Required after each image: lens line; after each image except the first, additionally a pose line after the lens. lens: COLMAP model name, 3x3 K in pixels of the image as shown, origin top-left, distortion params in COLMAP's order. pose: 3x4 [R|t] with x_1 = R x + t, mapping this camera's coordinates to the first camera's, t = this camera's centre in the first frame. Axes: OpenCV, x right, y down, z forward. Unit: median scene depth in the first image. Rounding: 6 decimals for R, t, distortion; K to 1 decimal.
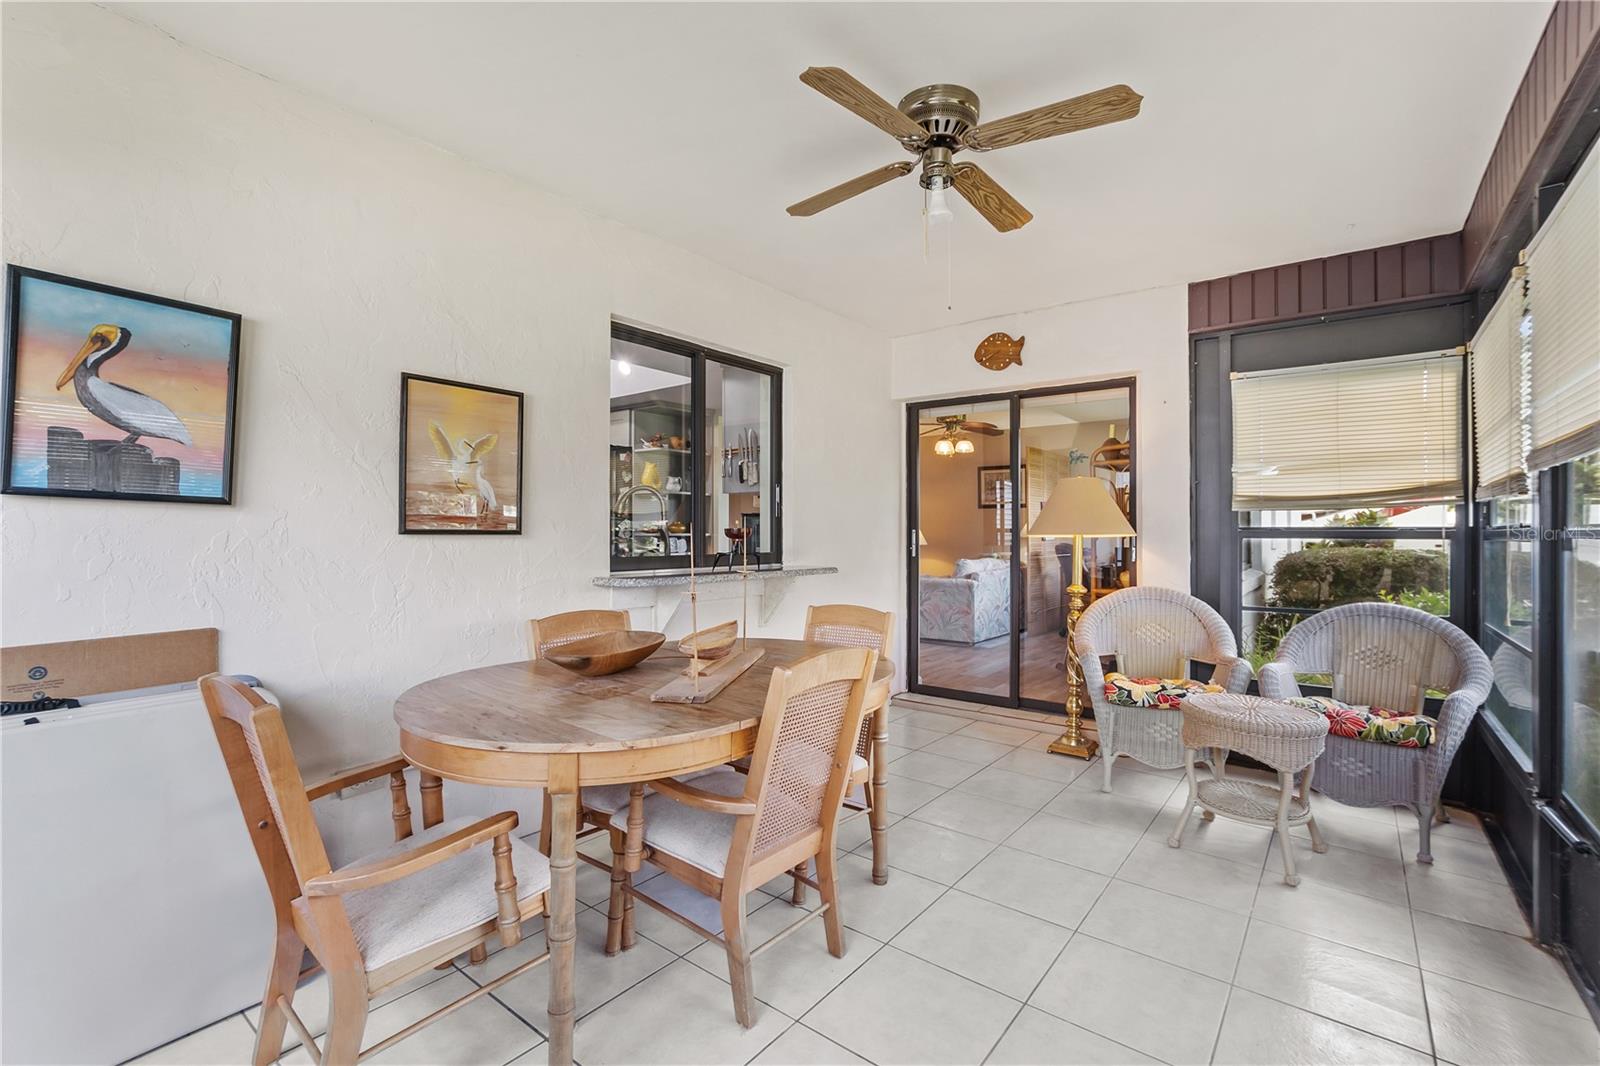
lens RADIAL K [[709.2, 0, 837.2], [0, 709.2, 533.0], [0, 0, 1]] dist [-0.012054, 0.001251]
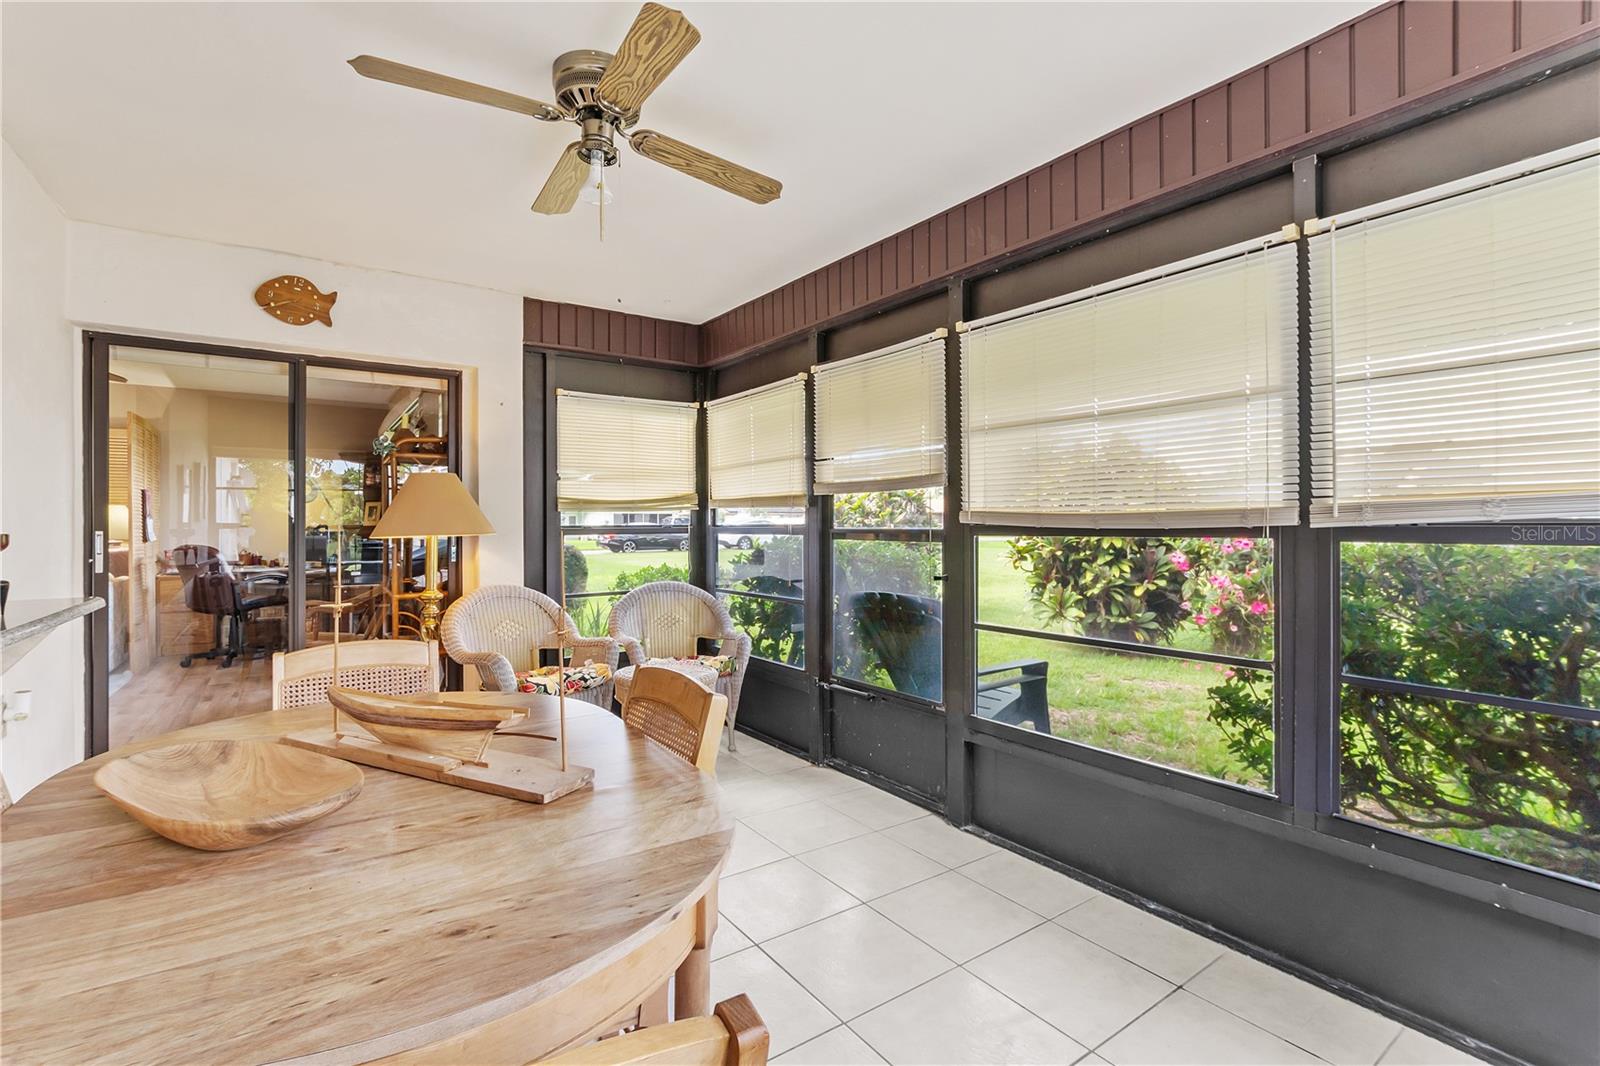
lens RADIAL K [[709.2, 0, 800.3], [0, 709.2, 523.7], [0, 0, 1]] dist [-0.012054, 0.001251]
pose [[0.320958, -0.004423, 0.947083, -0.389266], [0.006987, 0.999973, 0.002302, -0.011065], [-0.947068, 0.005879, 0.320980, 0.273192]]
